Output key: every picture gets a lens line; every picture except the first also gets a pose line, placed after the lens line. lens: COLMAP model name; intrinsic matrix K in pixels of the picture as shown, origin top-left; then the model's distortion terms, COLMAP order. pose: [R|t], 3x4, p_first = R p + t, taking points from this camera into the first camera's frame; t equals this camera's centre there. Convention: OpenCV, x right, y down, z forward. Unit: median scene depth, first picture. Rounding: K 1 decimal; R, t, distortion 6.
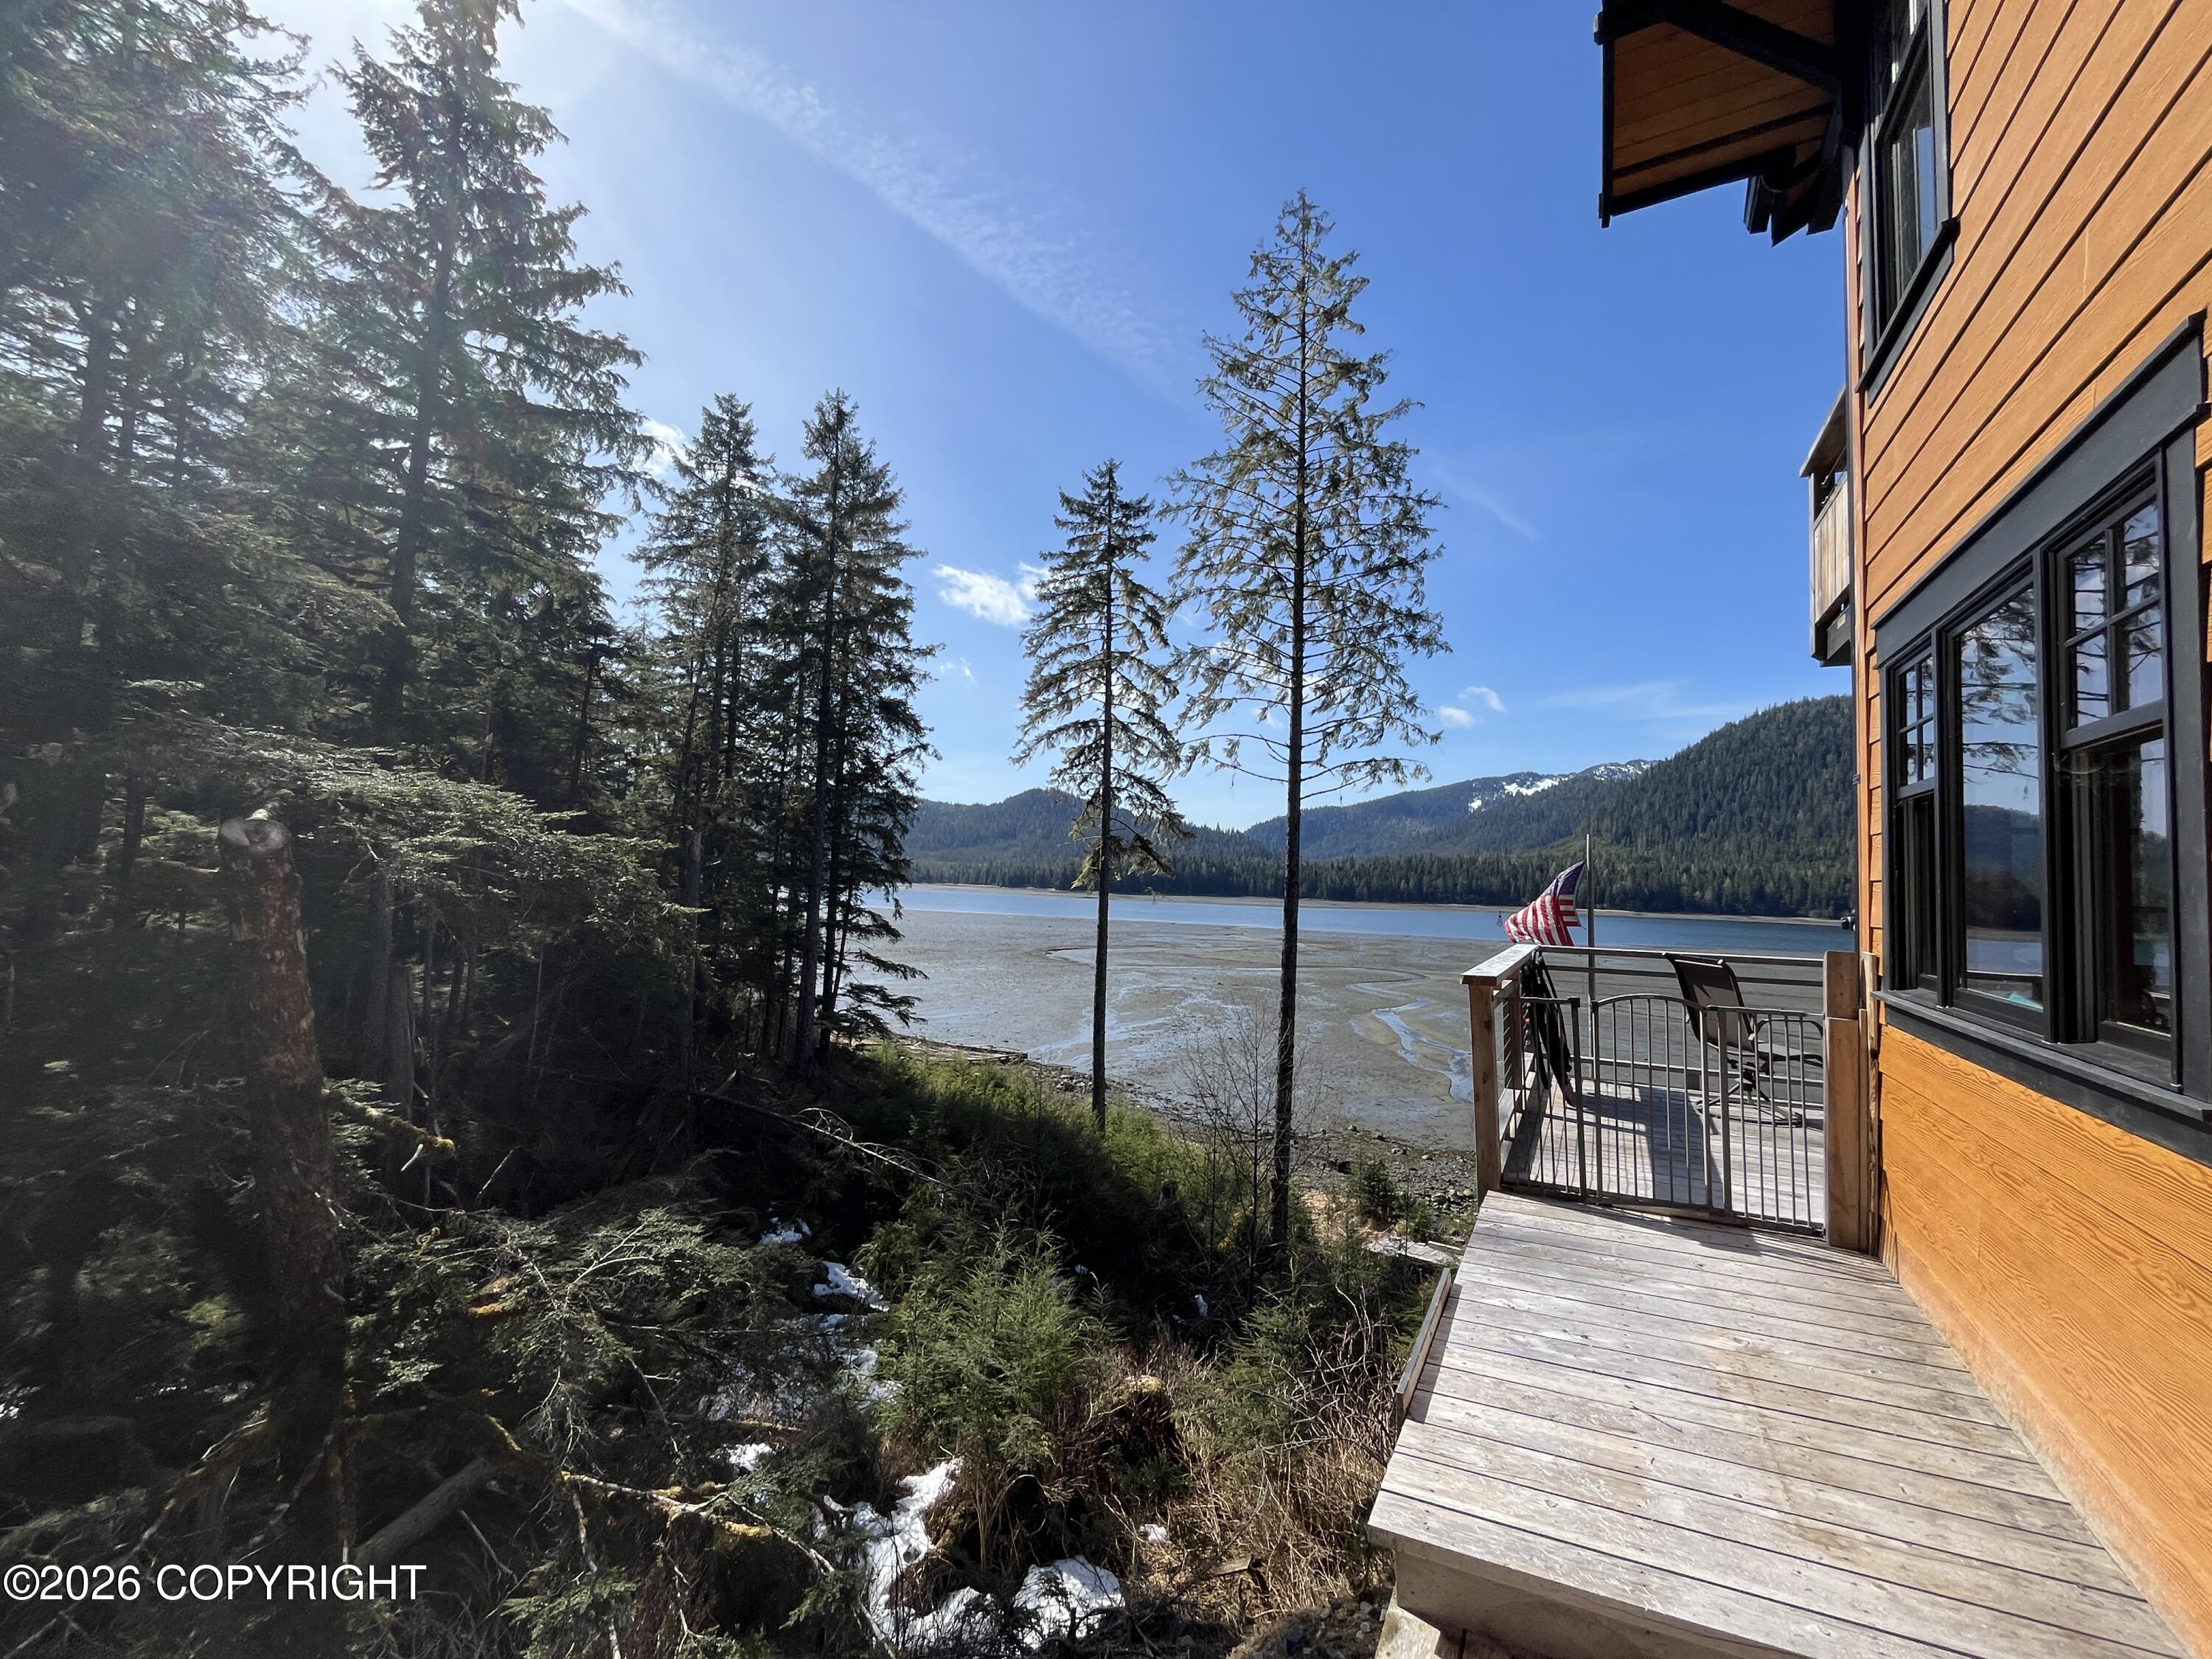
lens RADIAL K [[902.2, 0, 1107.1], [0, 902.2, 829.3], [0, 0, 1]] dist [-0.001657, -0.000502]
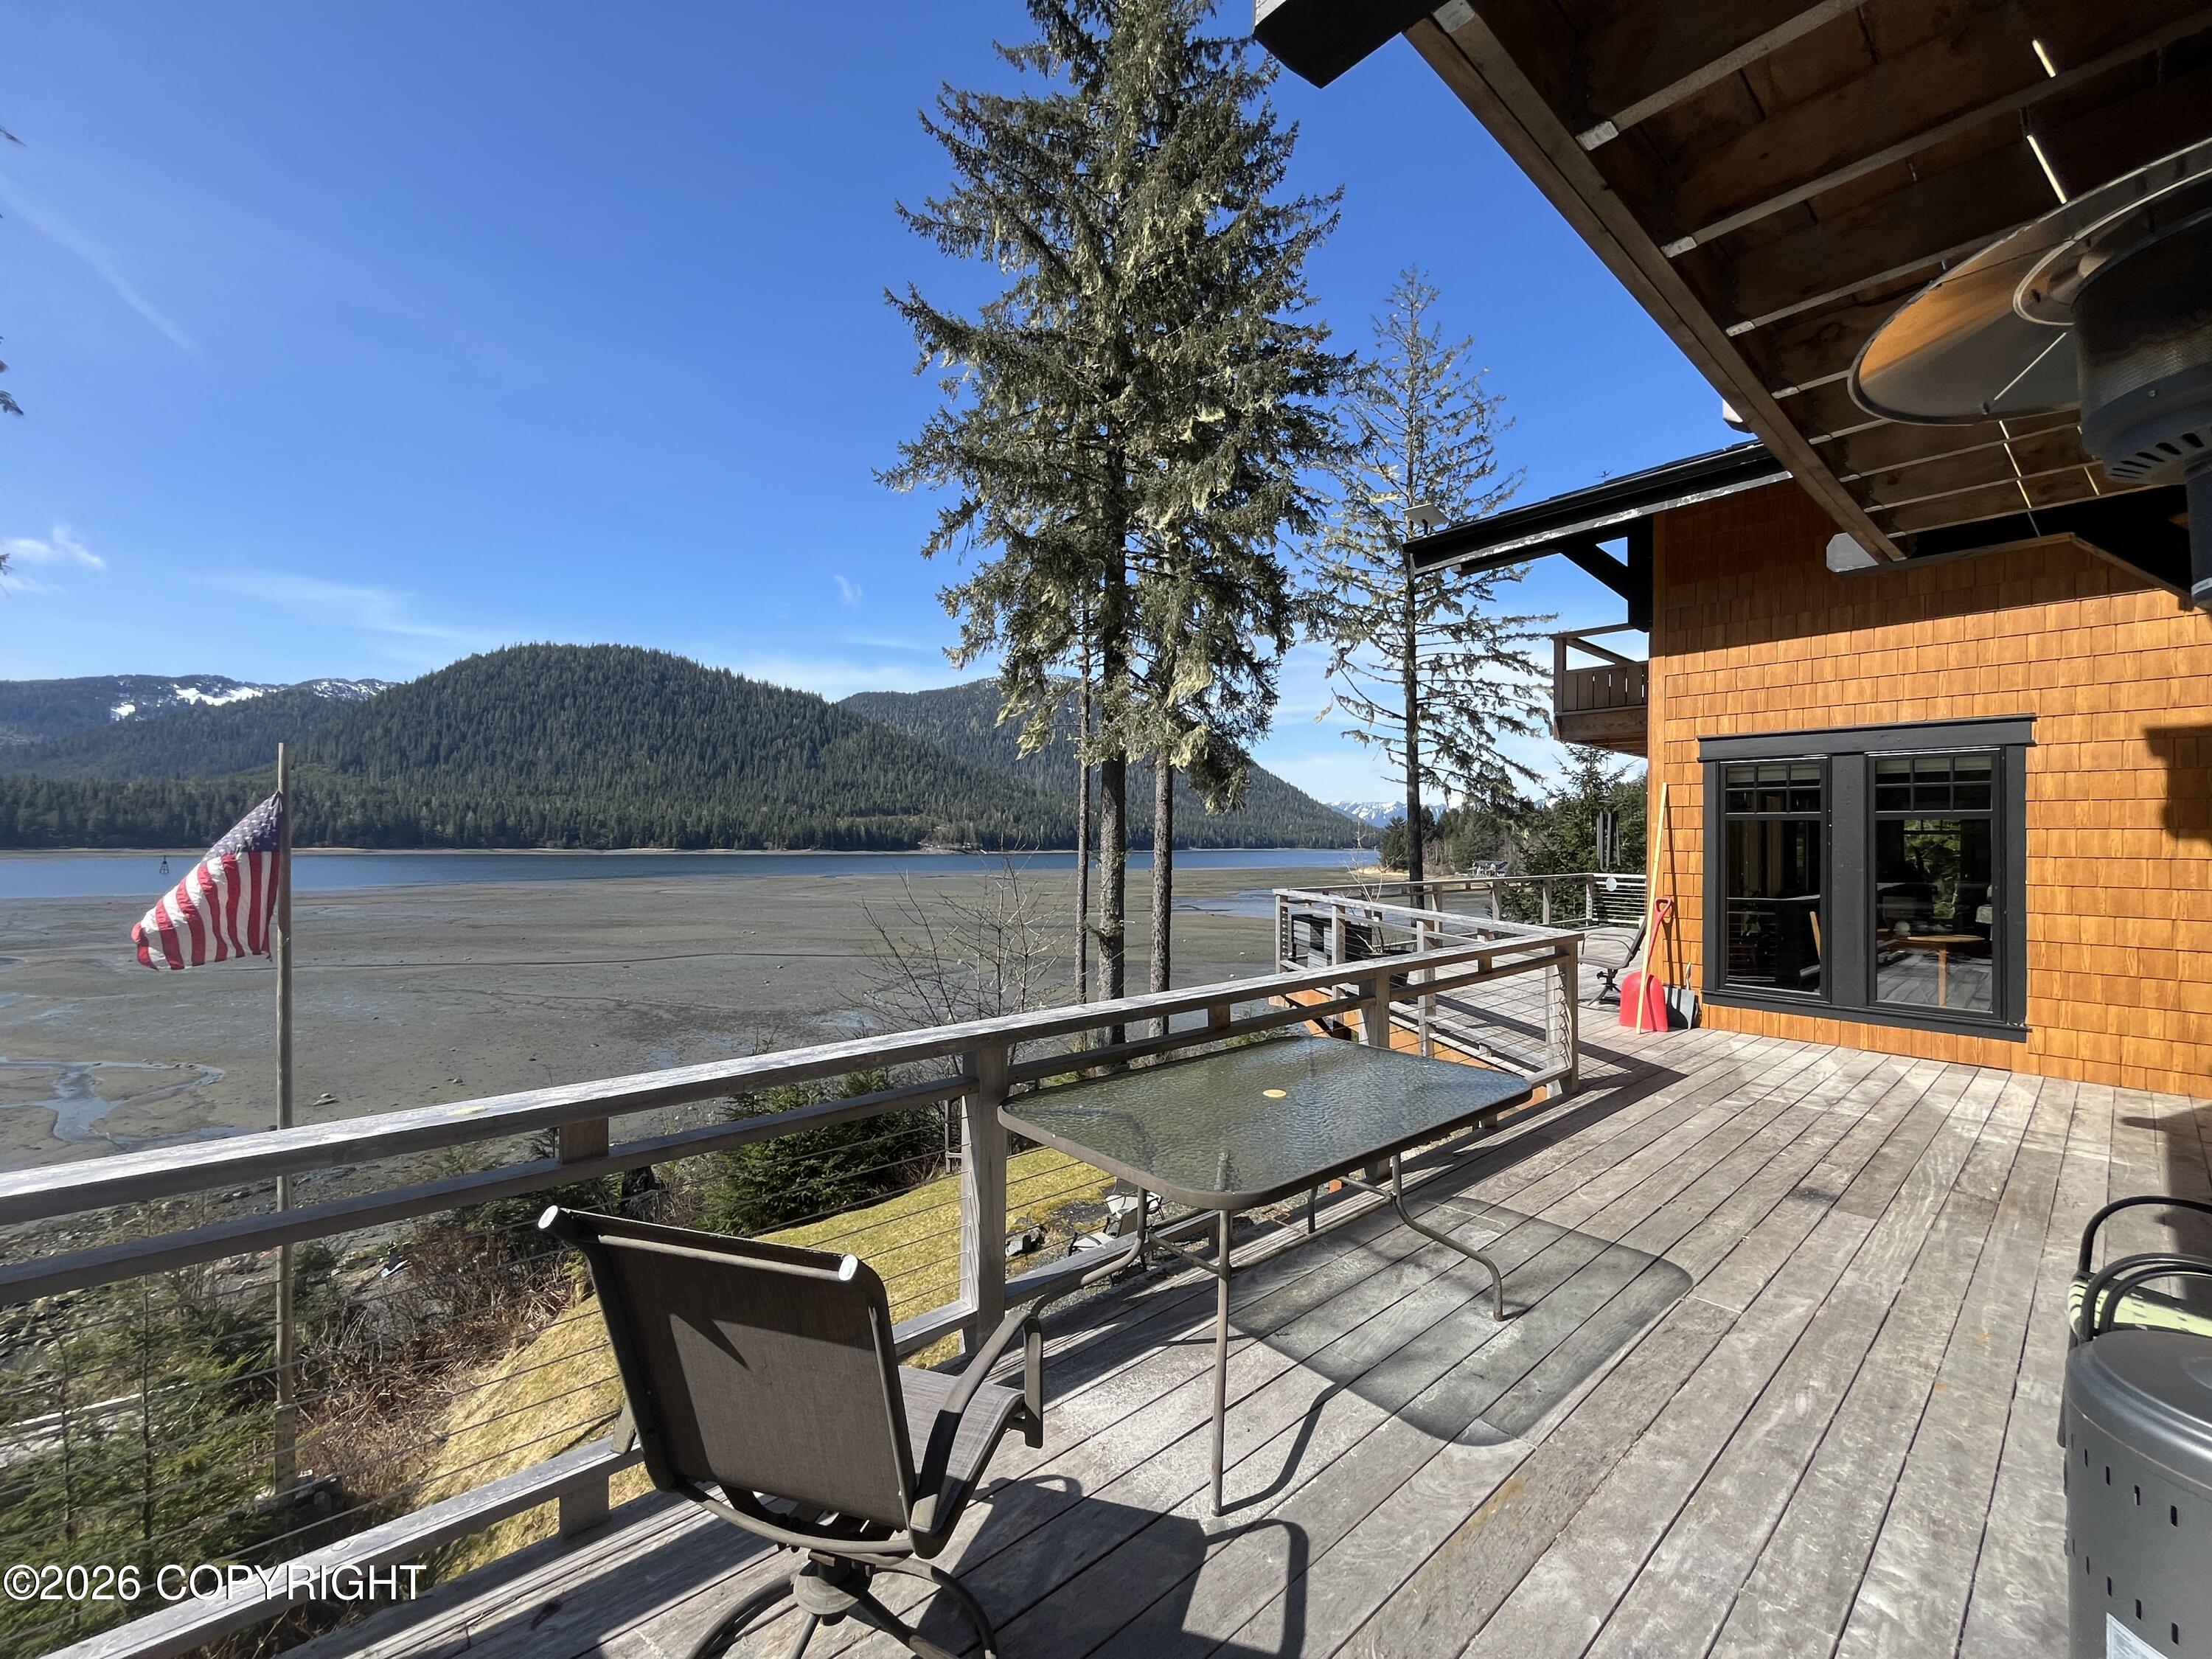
lens RADIAL K [[903.2, 0, 1106.0], [0, 903.2, 829.5], [0, 0, 1]] dist [-0.001073, -0.001001]
pose [[0.347211, -0.018839, 0.937598, 0.056020], [-0.050534, 0.997970, 0.038766, 0.003598], [-0.936424, -0.060840, 0.345554, 0.103079]]
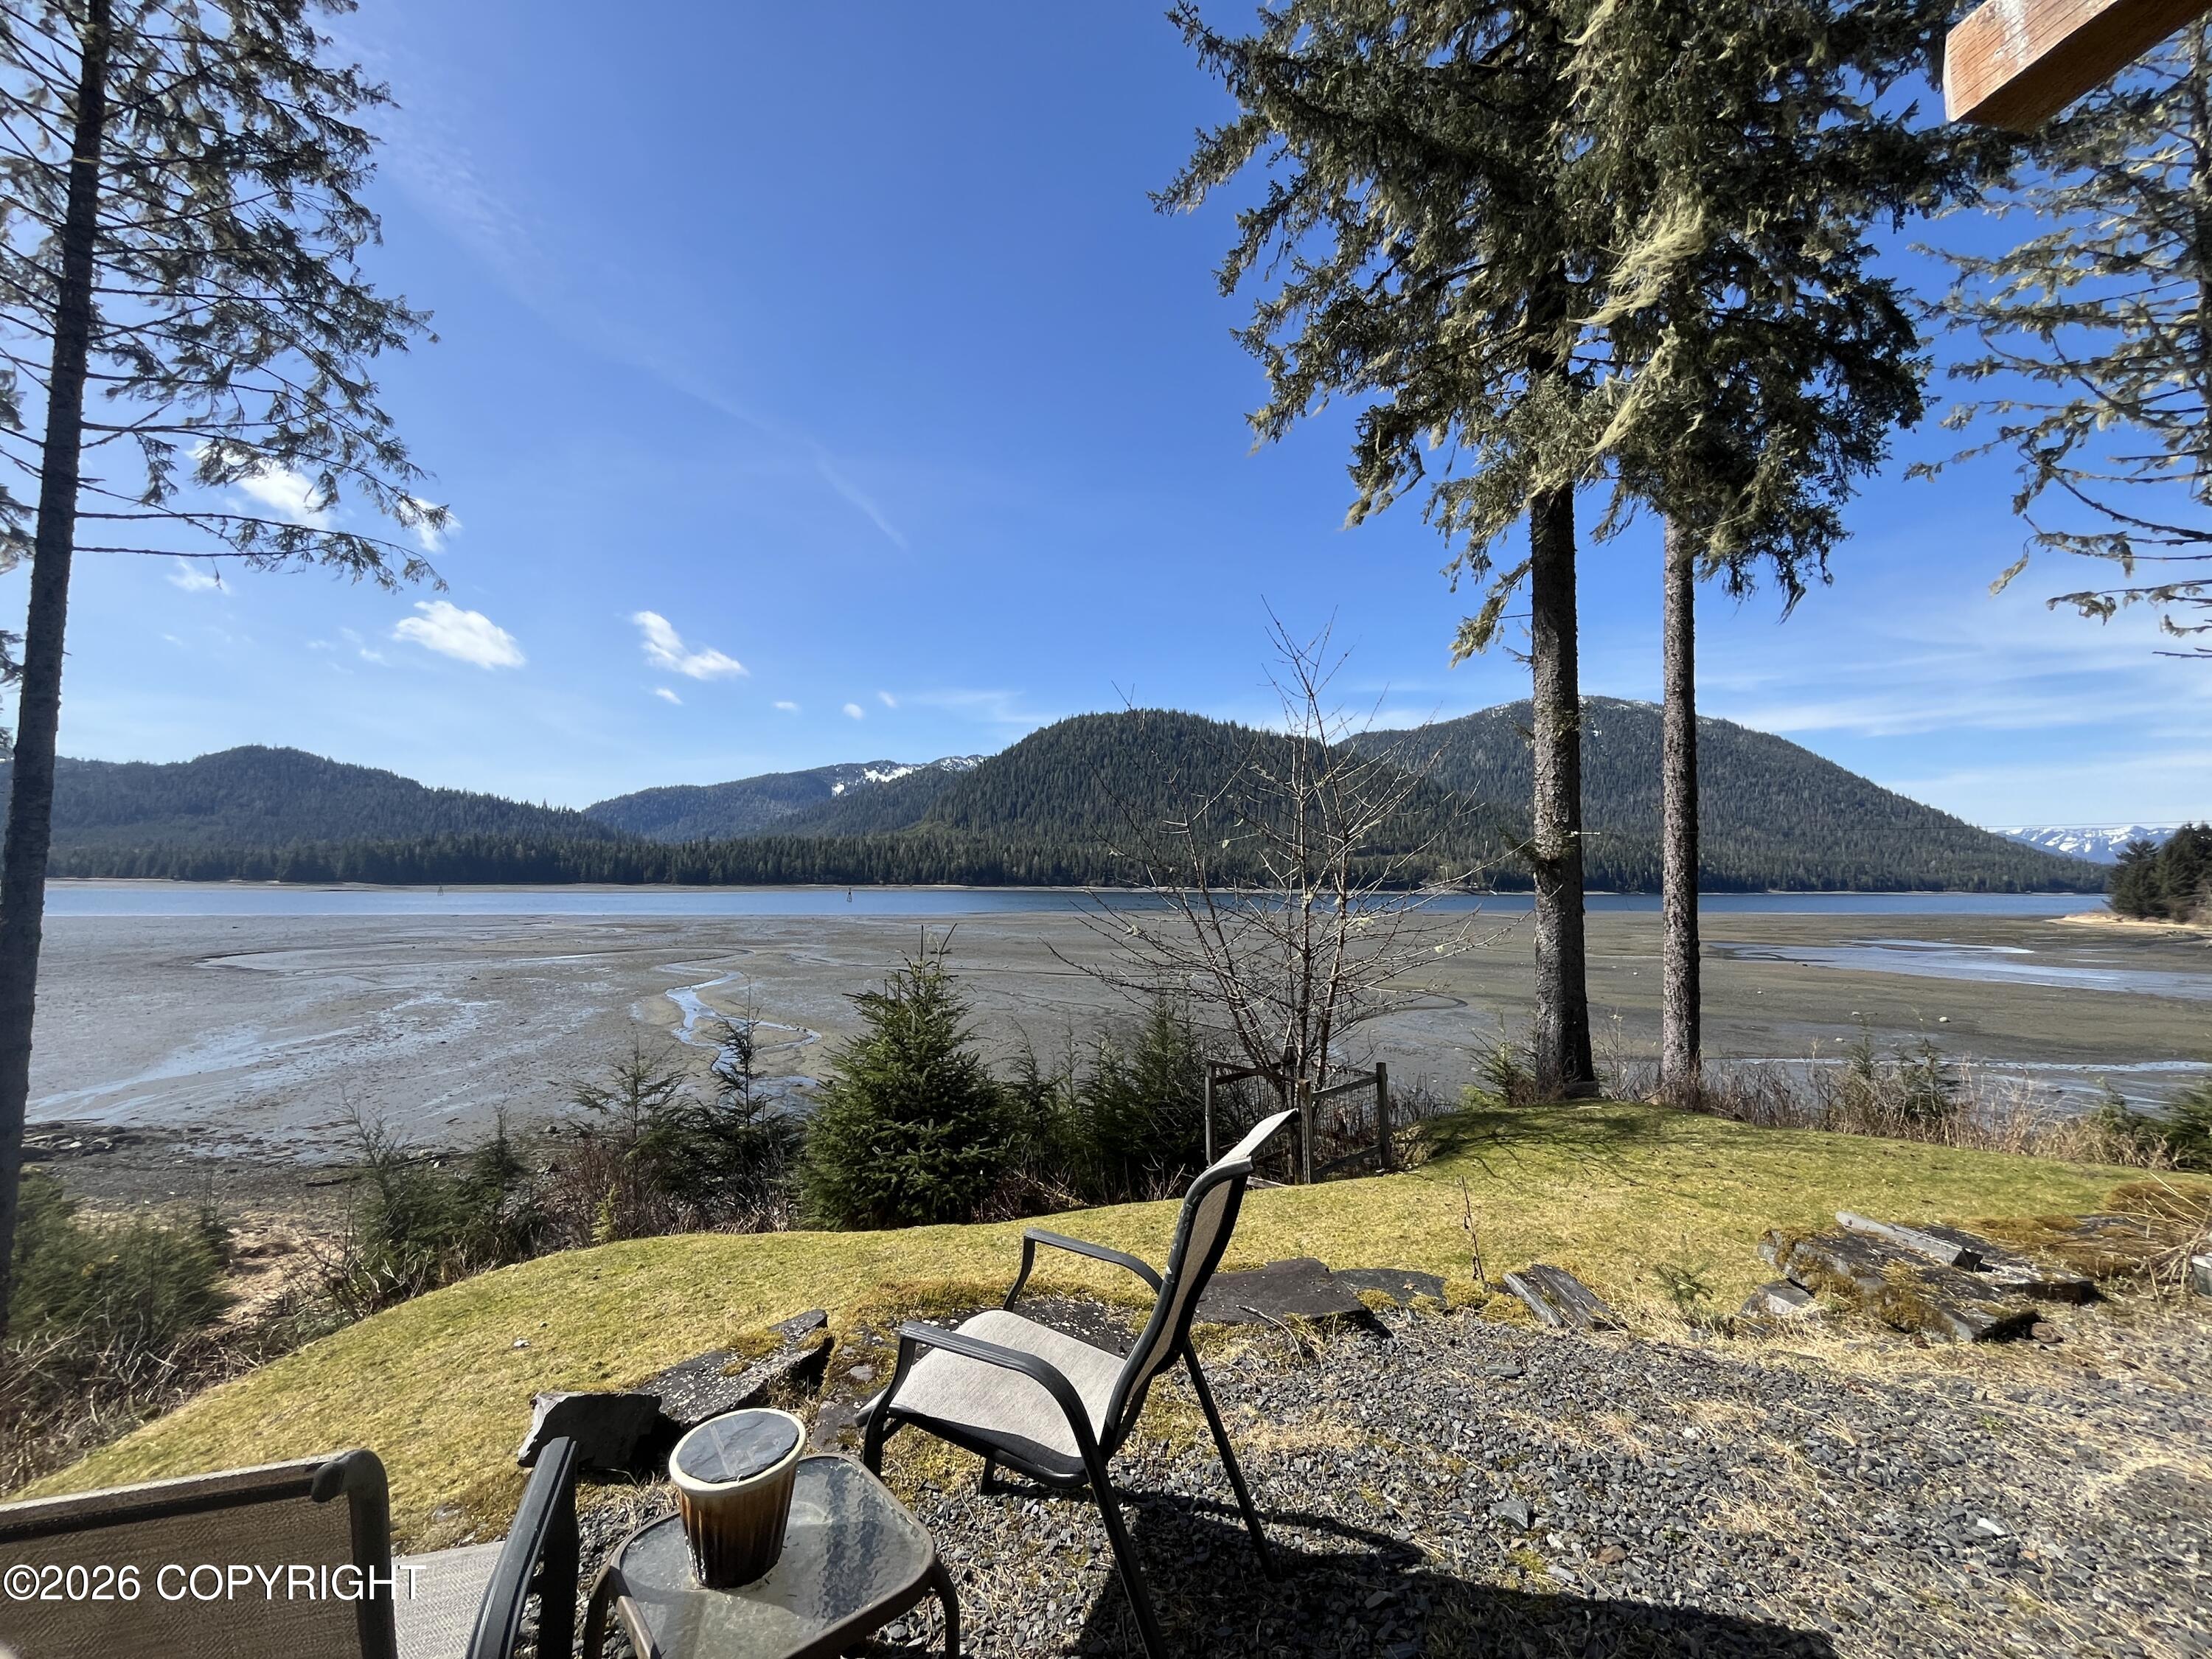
lens RADIAL K [[902.2, 0, 1107.1], [0, 902.2, 829.3], [0, 0, 1]] dist [-0.001657, -0.000502]
pose [[0.779961, 0.007354, 0.625784, 0.248150], [-0.018682, 0.999759, 0.011537, 0.080474], [-0.625549, -0.020689, 0.779911, 0.134973]]
